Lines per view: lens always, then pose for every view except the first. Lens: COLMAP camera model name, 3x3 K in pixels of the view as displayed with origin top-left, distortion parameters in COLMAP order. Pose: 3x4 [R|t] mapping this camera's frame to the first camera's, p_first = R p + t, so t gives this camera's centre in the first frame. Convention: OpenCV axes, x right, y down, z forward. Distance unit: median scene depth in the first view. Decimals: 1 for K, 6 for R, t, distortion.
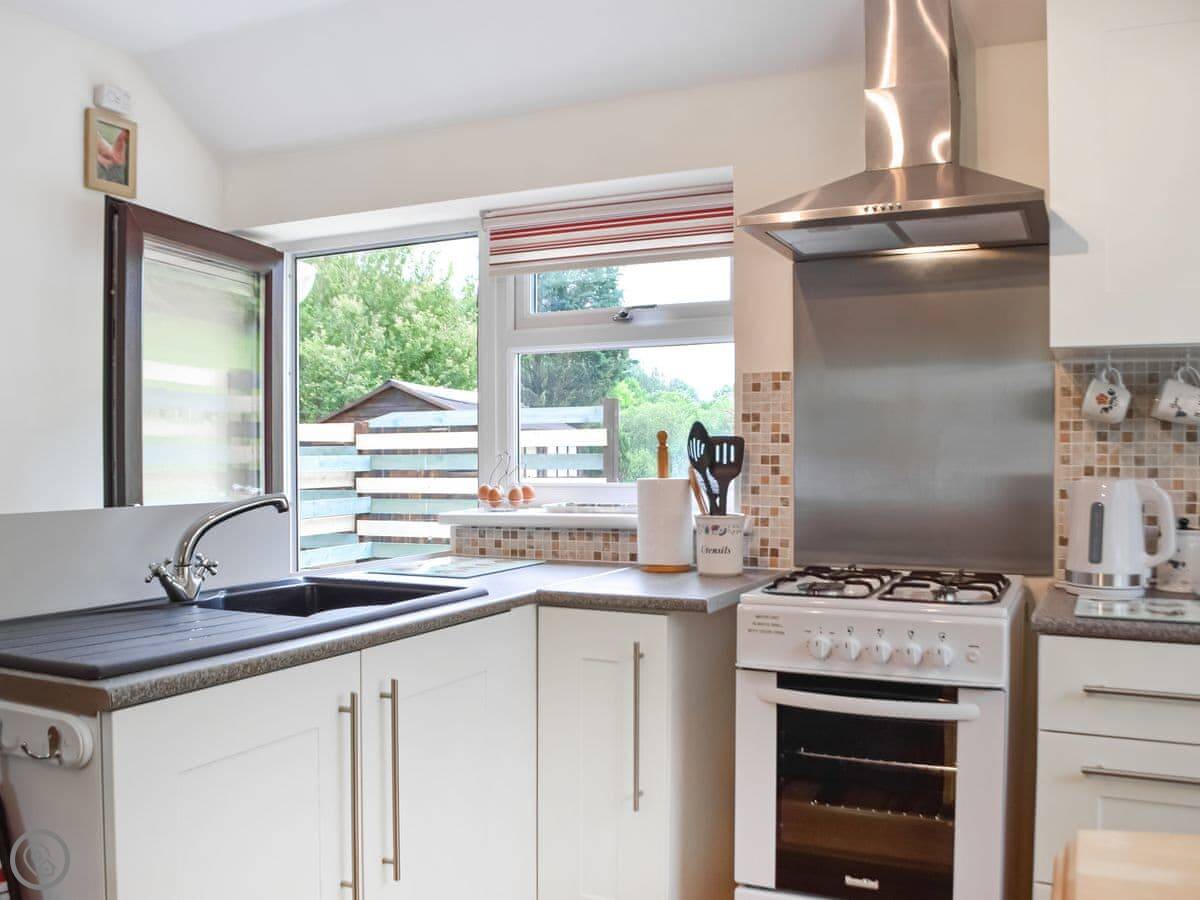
lens RADIAL K [[1079.7, 0, 600.0], [0, 1079.7, 450.0], [0, 0, 1]] dist [-0.052665, -0.018666]
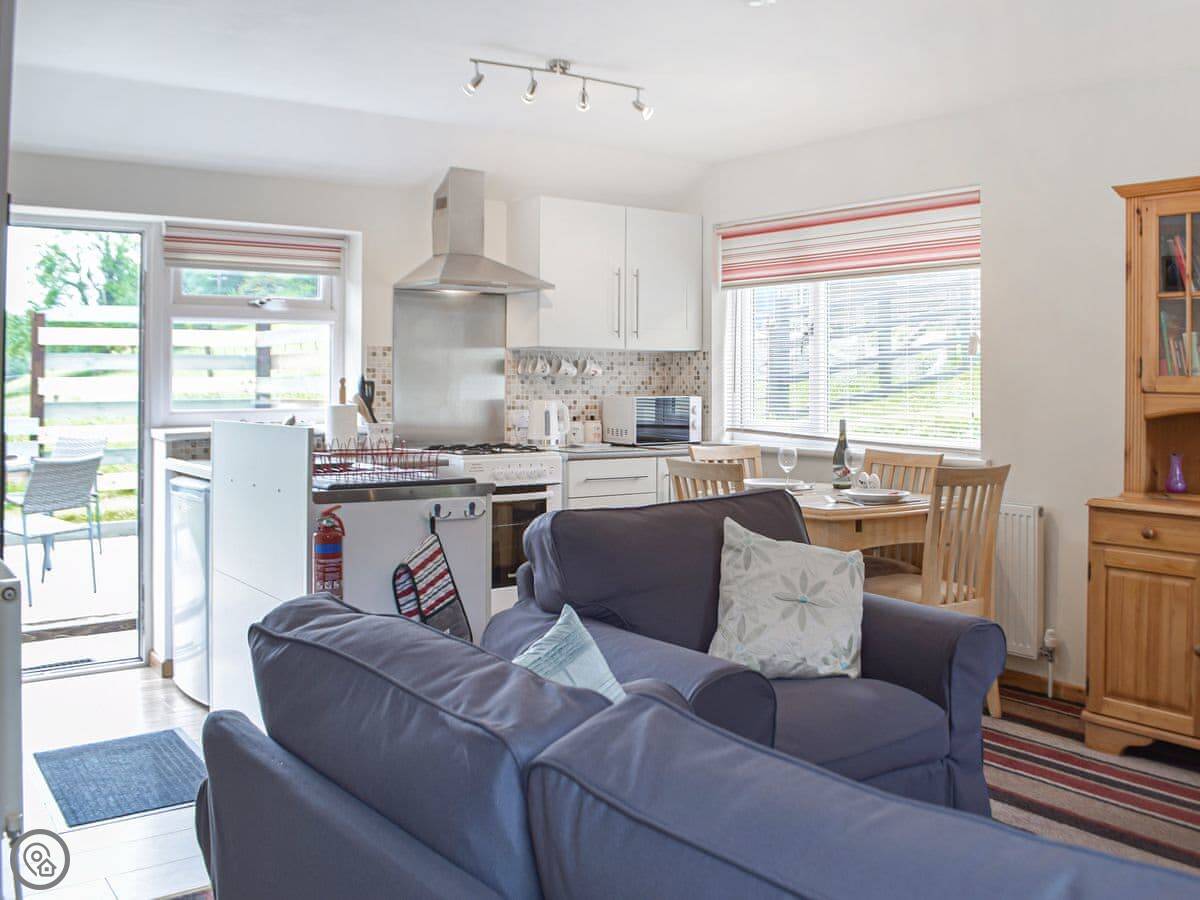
lens RADIAL K [[1097.6, 0, 656.0], [0, 1097.6, 376.3], [0, 0, 1]] dist [-0.086648, 0.025445]
pose [[0.469121, 0.002382, 0.883130, -1.361968], [-0.004885, 0.999988, -0.000102, -0.024170], [-0.883120, -0.004266, 0.469127, -0.318621]]
